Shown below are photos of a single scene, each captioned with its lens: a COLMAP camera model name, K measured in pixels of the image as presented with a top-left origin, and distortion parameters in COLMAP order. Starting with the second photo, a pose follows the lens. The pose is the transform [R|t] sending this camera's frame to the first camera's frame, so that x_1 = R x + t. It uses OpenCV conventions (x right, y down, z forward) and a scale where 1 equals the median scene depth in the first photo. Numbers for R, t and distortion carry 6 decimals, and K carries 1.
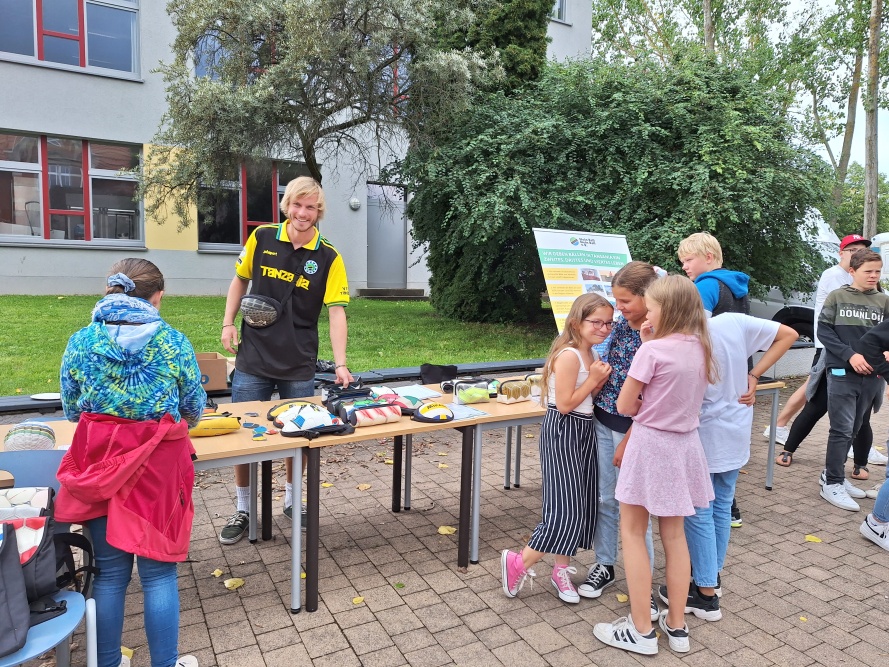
lens RADIAL K [[600.1, 0, 444.5], [0, 600.1, 333.5], [0, 0, 1]] dist [0.037870, -0.004634]
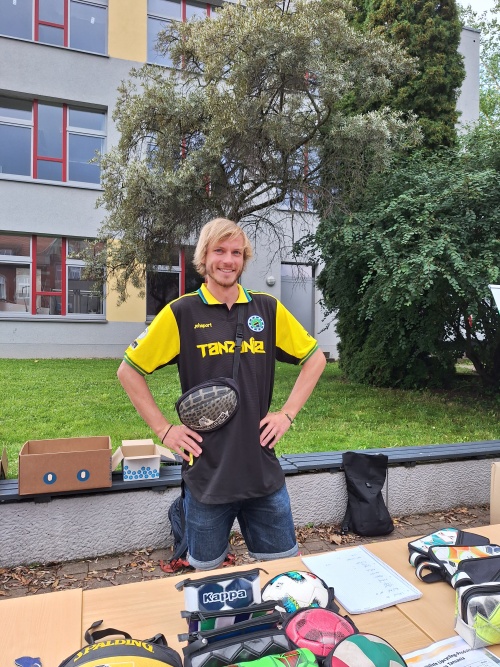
lens RADIAL K [[450.2, 0, 251.0], [0, 450.2, 348.9], [0, 0, 1]] dist [0.037870, -0.004634]
pose [[0.981324, -0.001421, -0.192356, -0.027613], [-0.012458, 0.997404, -0.070921, -0.028641], [0.191957, 0.071993, 0.978759, 0.222873]]
